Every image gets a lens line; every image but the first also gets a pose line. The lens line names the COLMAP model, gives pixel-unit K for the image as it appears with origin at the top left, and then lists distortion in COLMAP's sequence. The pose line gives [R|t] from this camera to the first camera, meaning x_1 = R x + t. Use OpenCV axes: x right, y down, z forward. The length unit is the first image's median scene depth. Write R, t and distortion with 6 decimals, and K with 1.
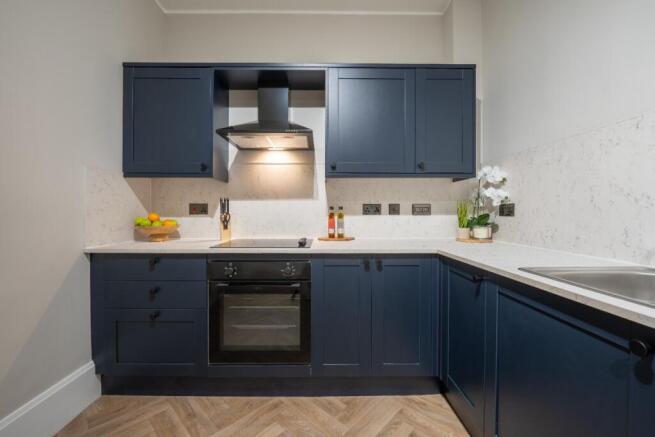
lens RADIAL K [[269.4, 0, 327.5], [0, 269.4, 218.5], [0, 0, 1]] dist [-0.002500, -0.000486]
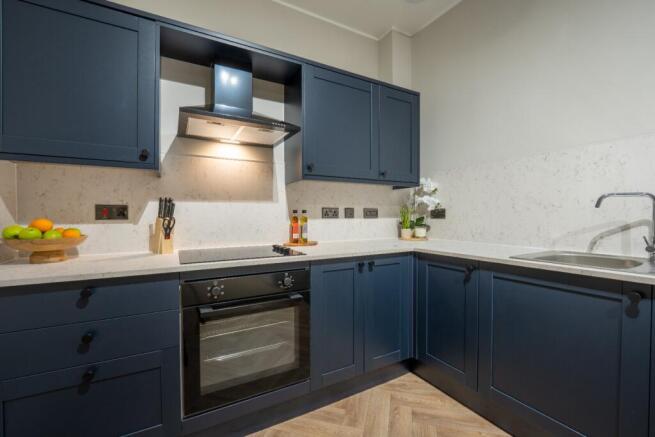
lens RADIAL K [[269.9, 0, 326.7], [0, 269.9, 223.1], [0, 0, 1]] dist [-0.000845, -0.000136]
pose [[0.882056, -0.016576, 0.470853, -0.369316], [0.014661, 0.999863, 0.007734, -0.004436], [-0.470916, 0.000082, 0.882178, 0.121844]]
